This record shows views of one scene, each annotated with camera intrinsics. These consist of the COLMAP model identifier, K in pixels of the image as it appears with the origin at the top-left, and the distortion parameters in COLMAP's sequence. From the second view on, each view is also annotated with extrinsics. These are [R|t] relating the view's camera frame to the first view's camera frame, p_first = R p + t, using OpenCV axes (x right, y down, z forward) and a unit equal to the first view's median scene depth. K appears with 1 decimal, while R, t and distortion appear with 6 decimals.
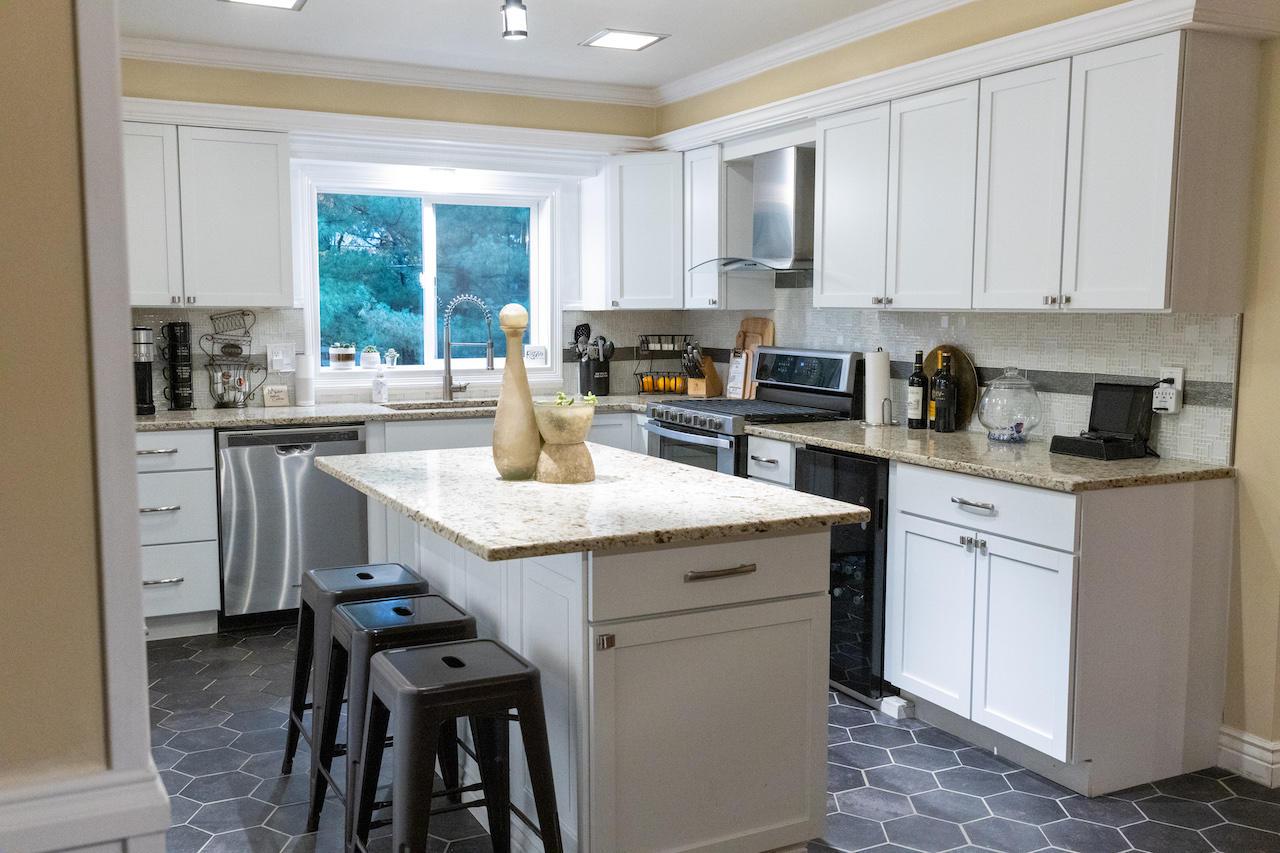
lens RADIAL K [[1183.3, 0, 642.7], [0, 1183.3, 425.4], [0, 0, 1]] dist [-0.005526, 0.000000]
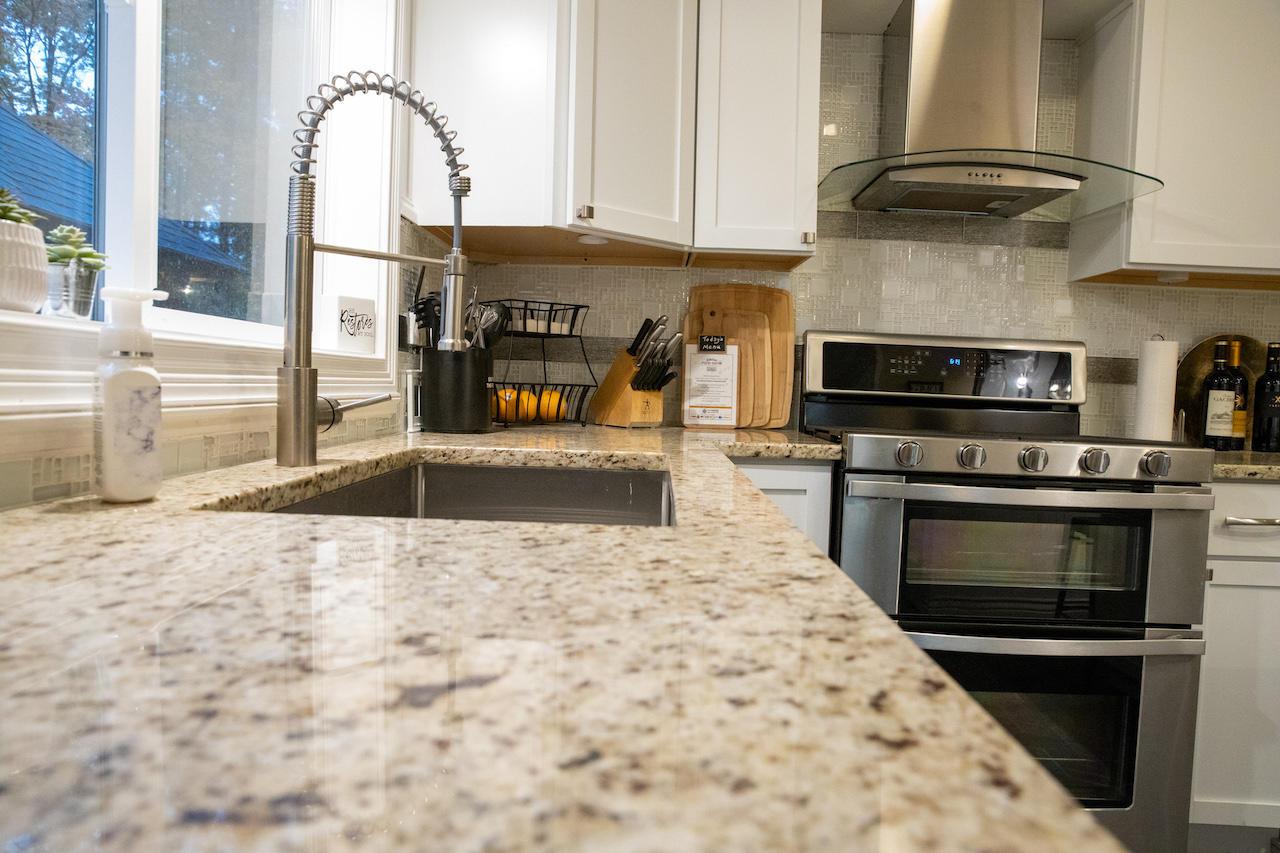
lens RADIAL K [[870.1, 0, 641.4], [0, 870.1, 427.9], [0, 0, 1]] dist [-0.018129, 0.004458]
pose [[0.441296, -0.026725, 0.896964, -0.320078], [0.056842, 0.998382, 0.001781, -0.026338], [-0.895560, 0.050199, 0.442100, 0.908768]]
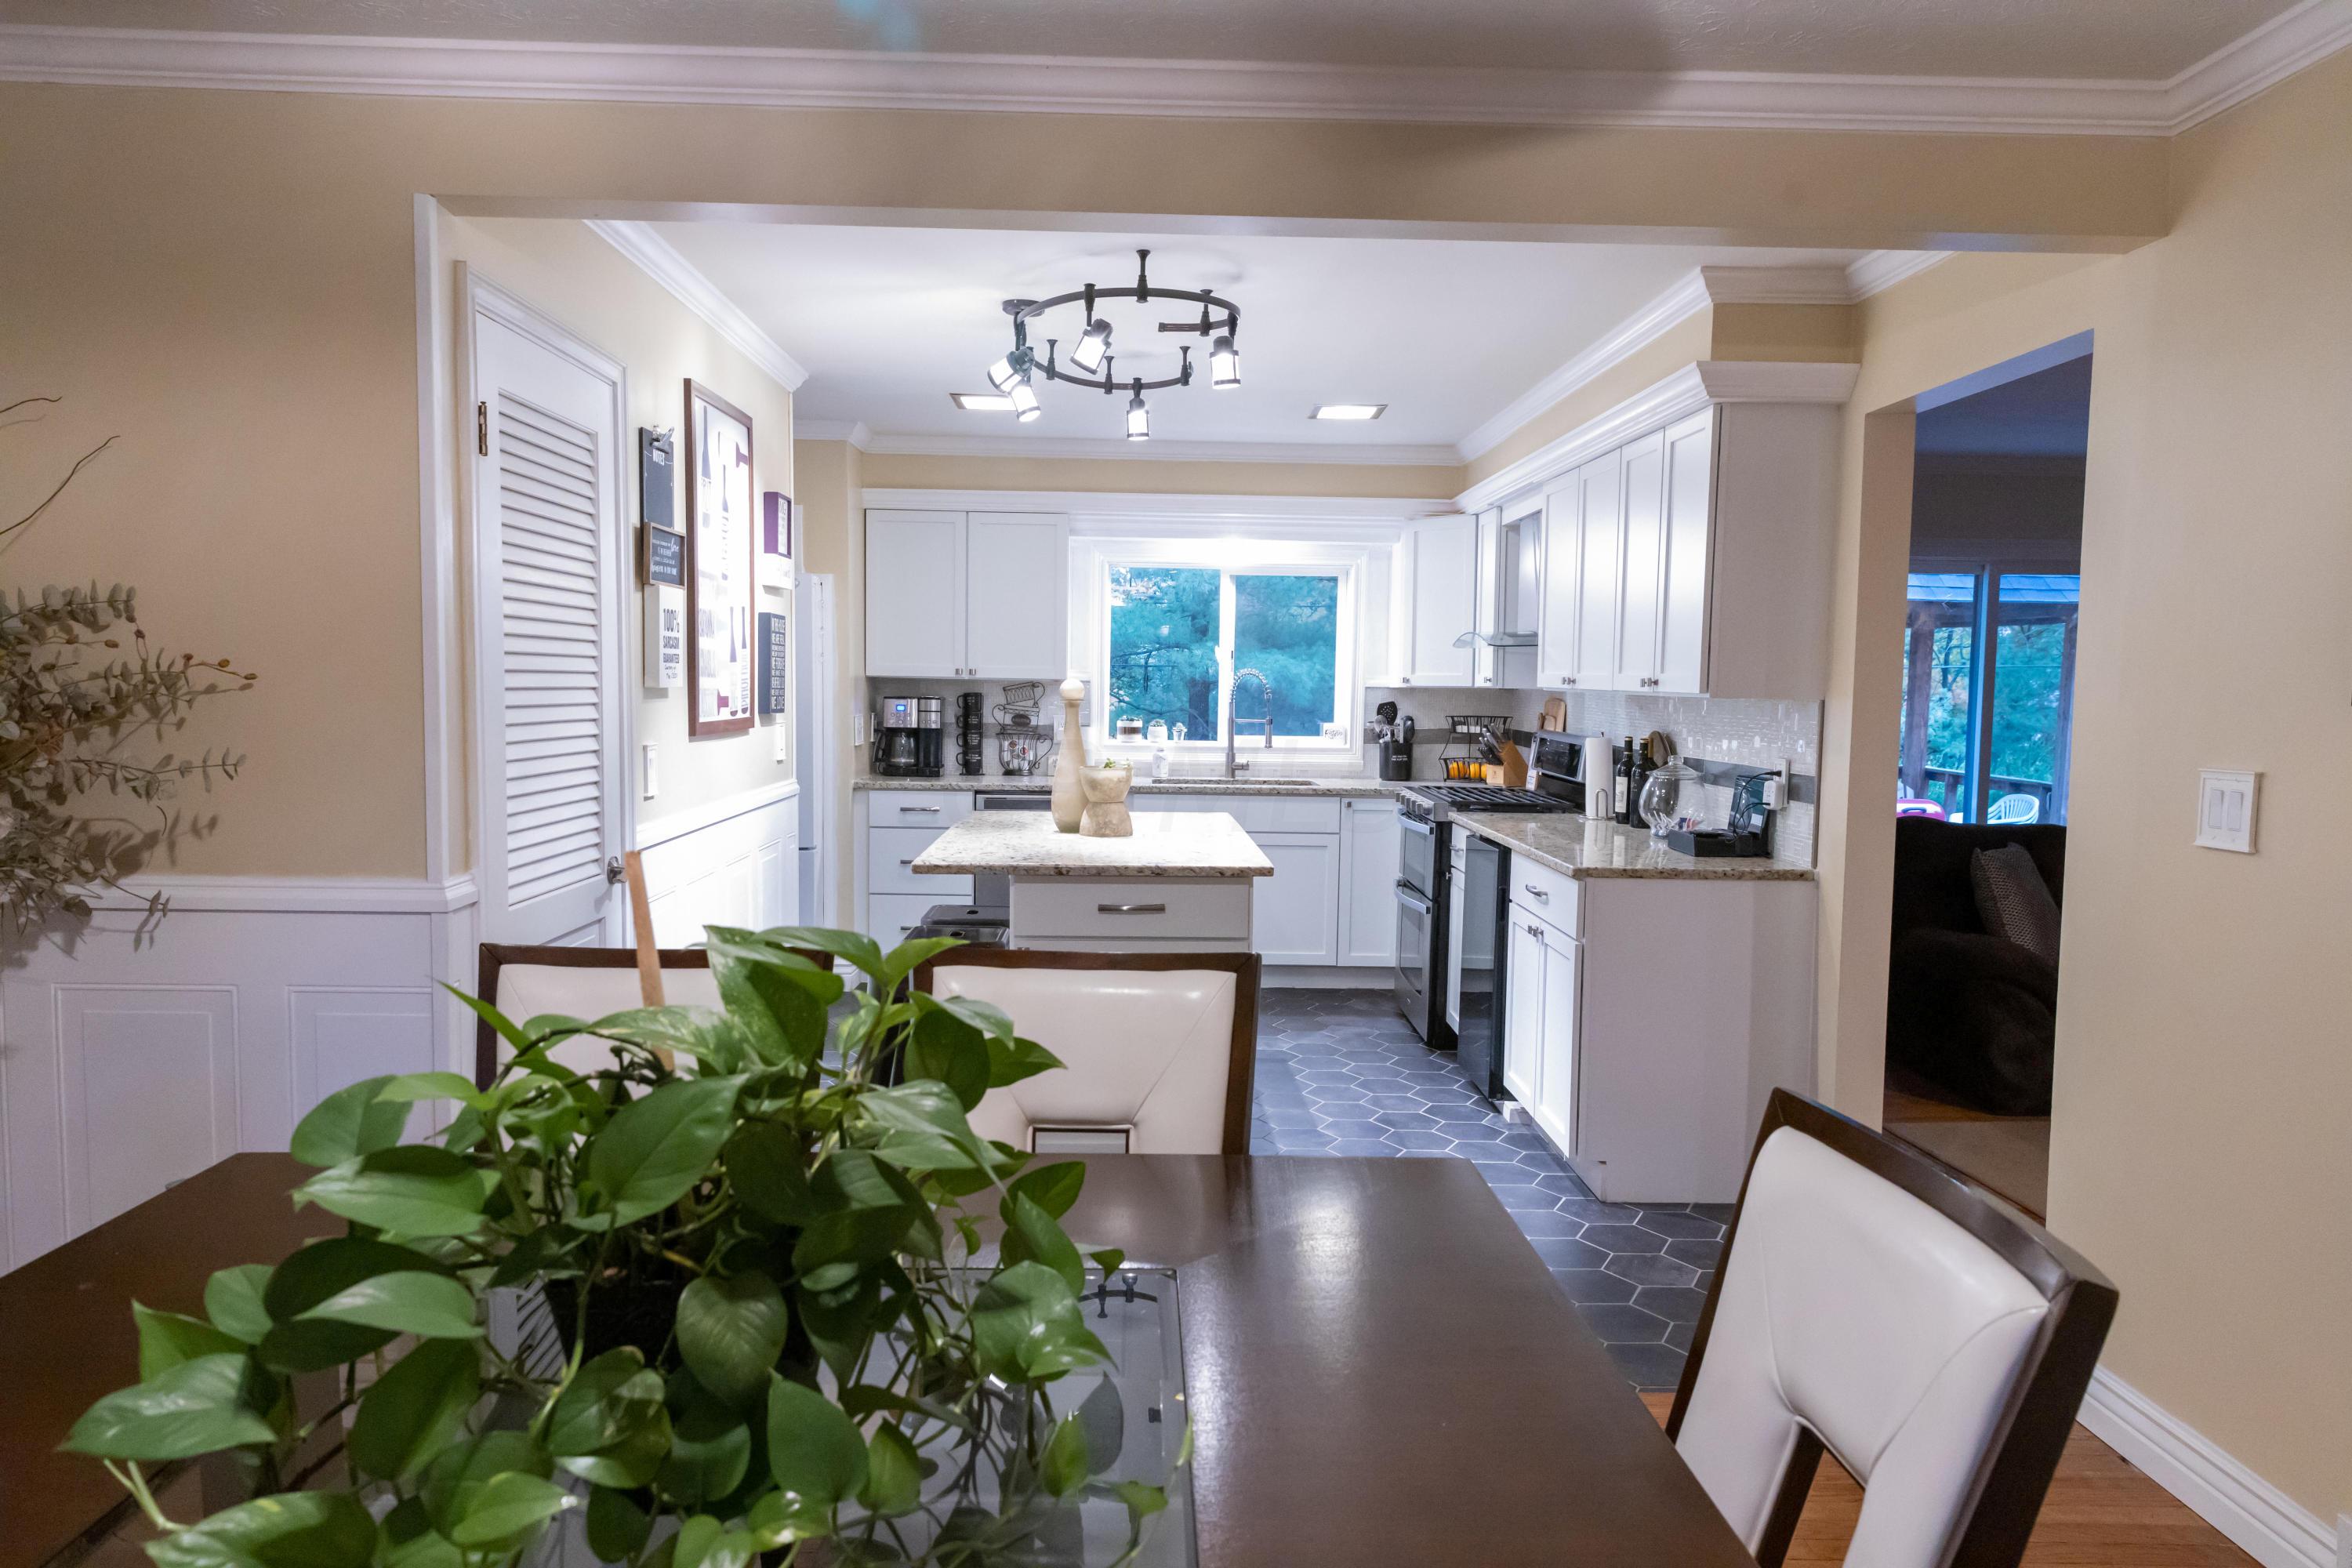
lens RADIAL K [[1598.8, 0, 1171.4], [0, 1598.8, 792.1], [0, 0, 1]] dist [-0.018129, 0.004458]
pose [[0.897201, 0.043233, -0.439501, 0.392035], [-0.056495, 0.998256, -0.017133, 0.016341], [0.437994, 0.040201, 0.898078, -0.205873]]
